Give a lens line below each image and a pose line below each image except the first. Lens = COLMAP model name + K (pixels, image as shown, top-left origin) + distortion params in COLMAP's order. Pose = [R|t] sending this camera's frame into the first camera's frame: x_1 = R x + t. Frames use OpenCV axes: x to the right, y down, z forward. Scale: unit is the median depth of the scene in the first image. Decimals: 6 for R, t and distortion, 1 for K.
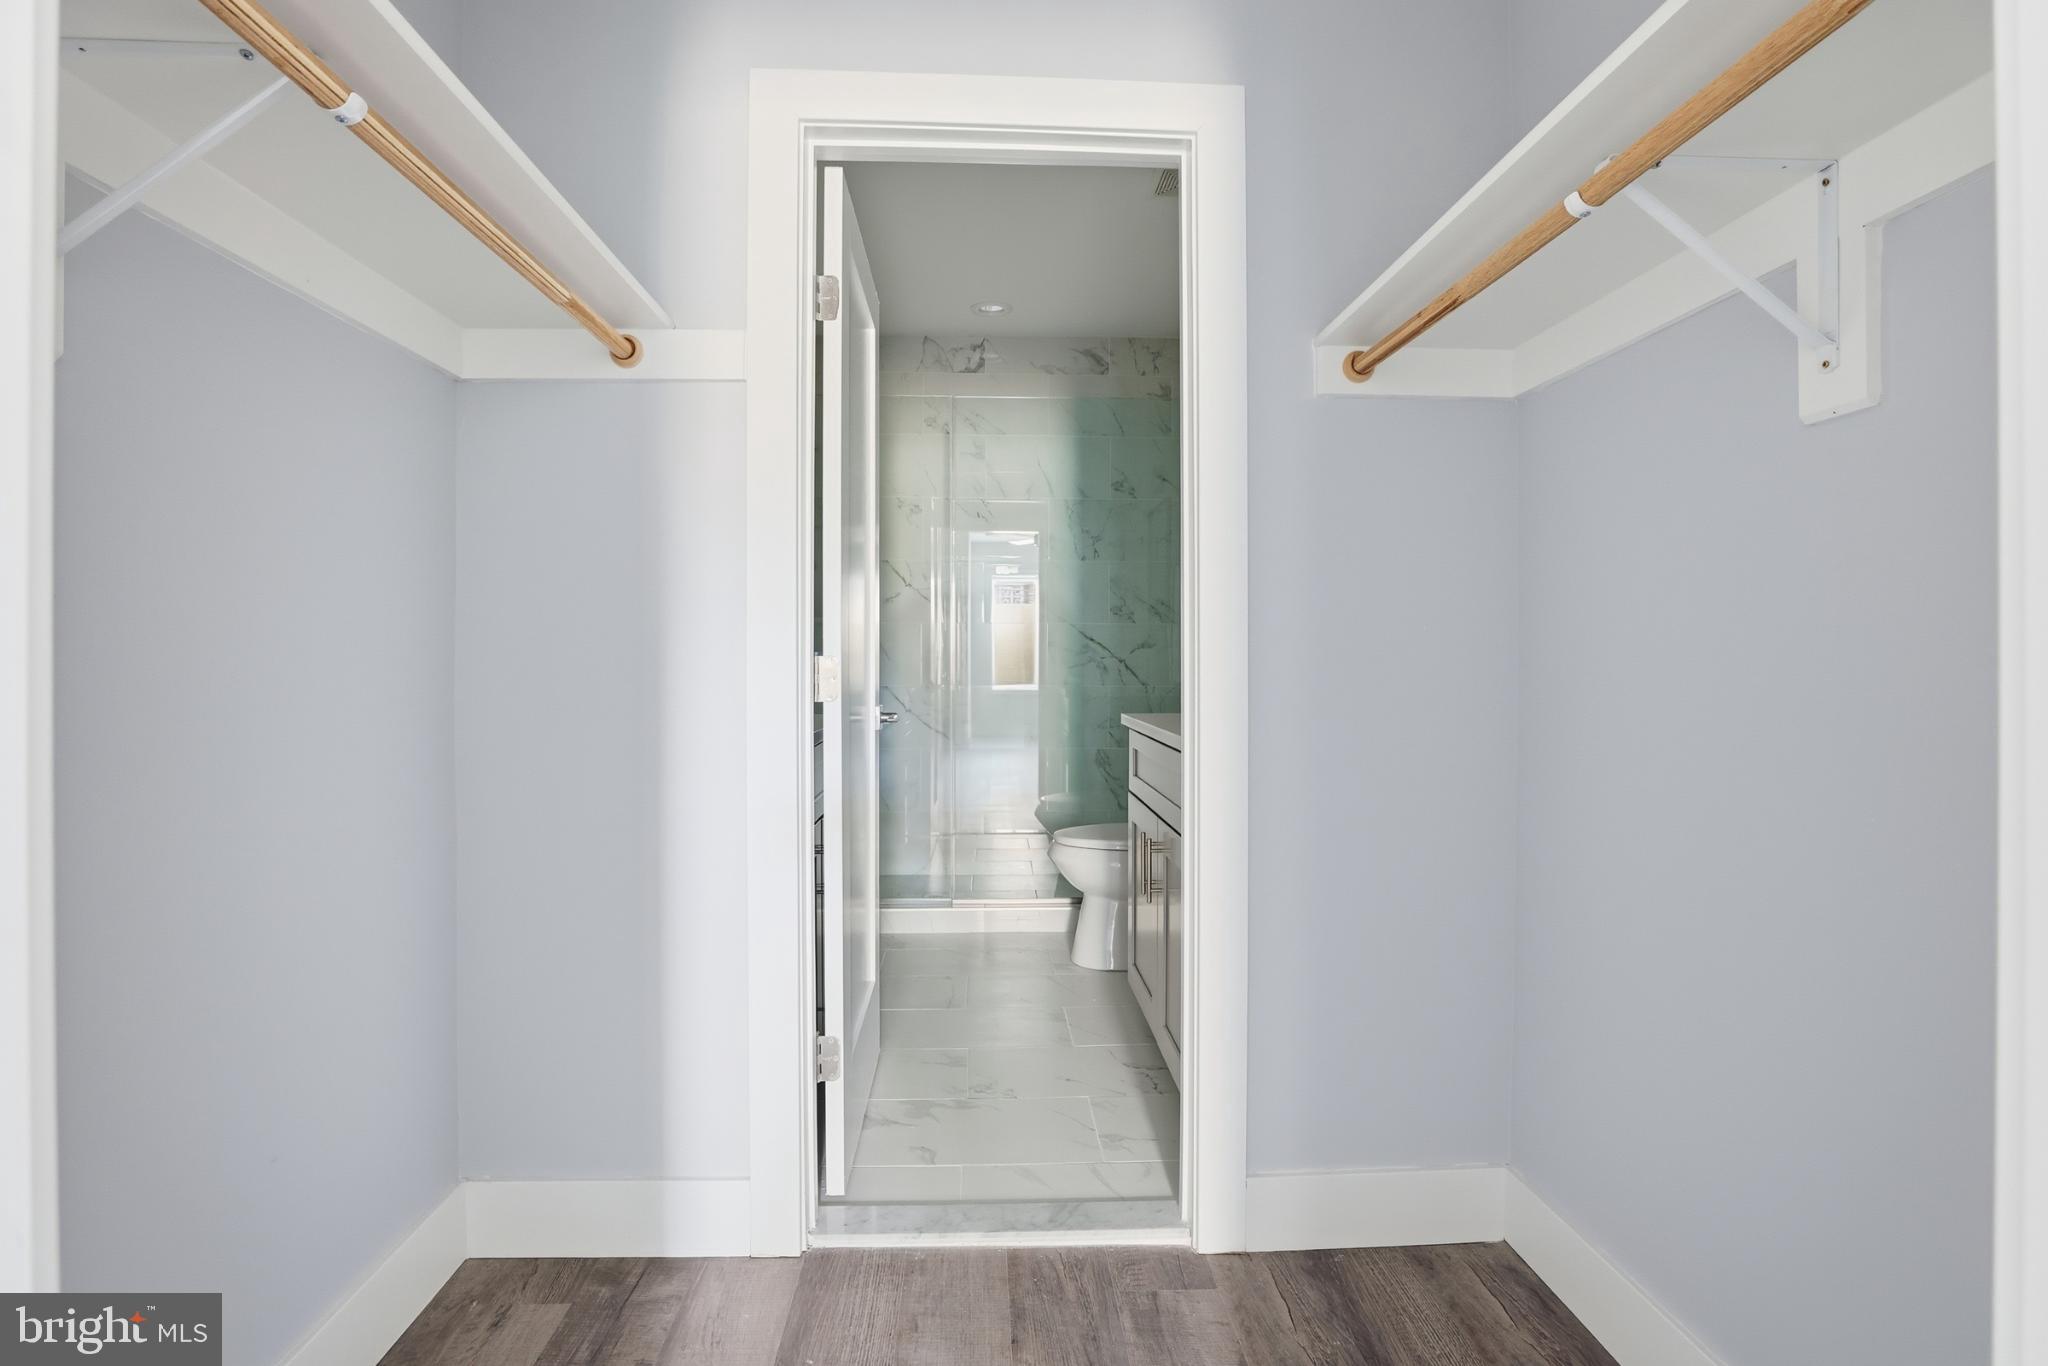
lens RADIAL K [[944.3, 0, 1027.3], [0, 944.3, 670.2], [0, 0, 1]] dist [-0.031746, 0.012136]
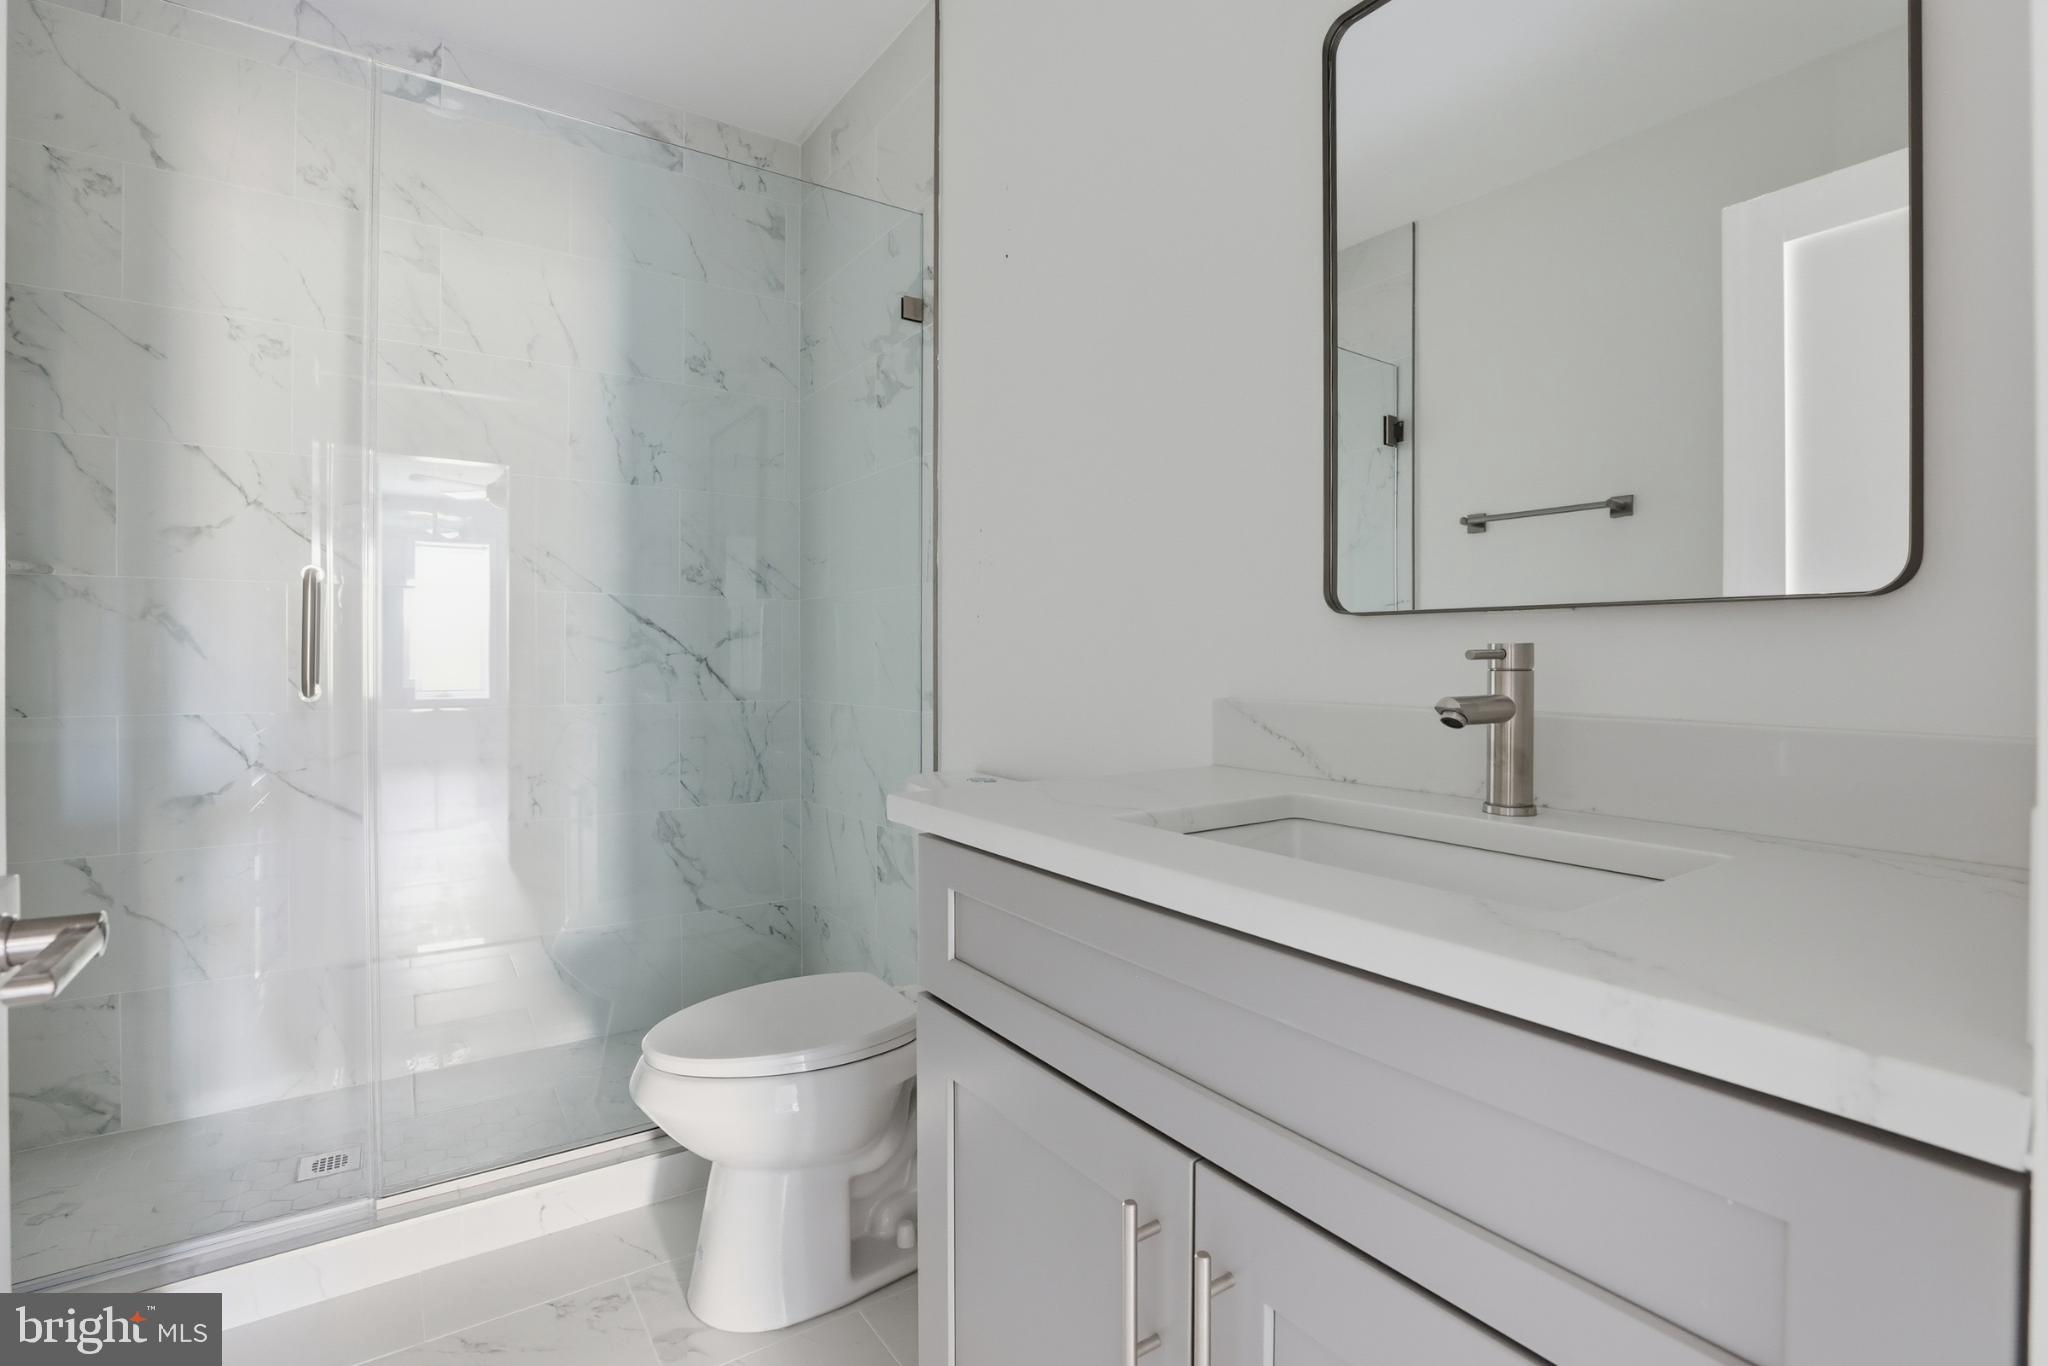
lens RADIAL K [[947.6, 0, 1015.6], [0, 947.6, 653.3], [0, 0, 1]] dist [-0.038226, 0.011277]
pose [[0.857696, -0.000892, 0.514157, -0.035985], [0.004607, 0.999972, -0.005952, -0.009466], [-0.514137, 0.007474, 0.857676, 0.392385]]
